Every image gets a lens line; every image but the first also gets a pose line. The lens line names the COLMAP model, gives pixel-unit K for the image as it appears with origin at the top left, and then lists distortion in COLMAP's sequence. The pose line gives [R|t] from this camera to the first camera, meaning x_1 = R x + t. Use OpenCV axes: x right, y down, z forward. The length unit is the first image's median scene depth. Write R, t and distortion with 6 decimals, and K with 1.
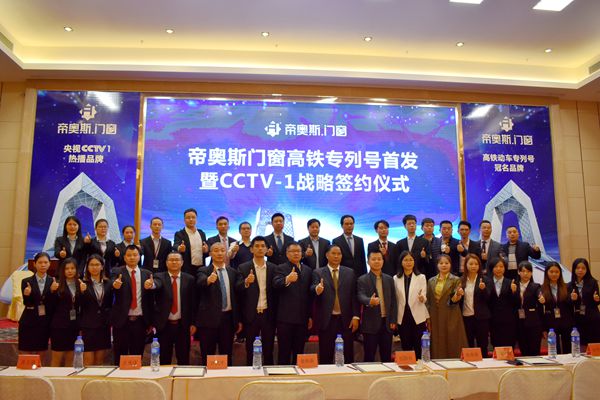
lens RADIAL K [[492.7, 0, 300.0], [0, 492.7, 200.0], [0, 0, 1]] dist [-0.159473, 0.115065]
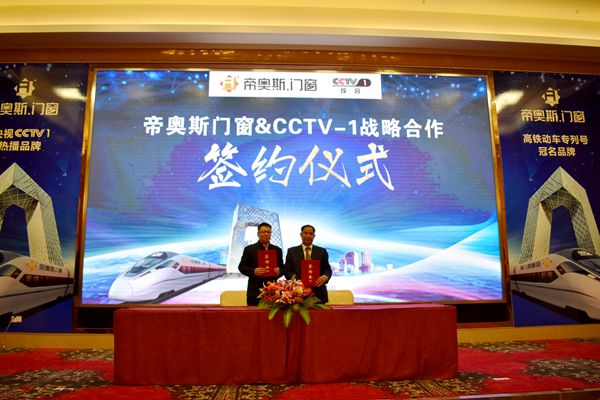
lens RADIAL K [[485.4, 0, 300.0], [0, 485.4, 200.0], [0, 0, 1]] dist [-0.102667, 0.009233]
pose [[0.999389, -0.012906, -0.032470, 0.040360], [0.011946, 0.999491, -0.029591, 0.030278], [0.032835, 0.029185, 0.999035, 0.221256]]
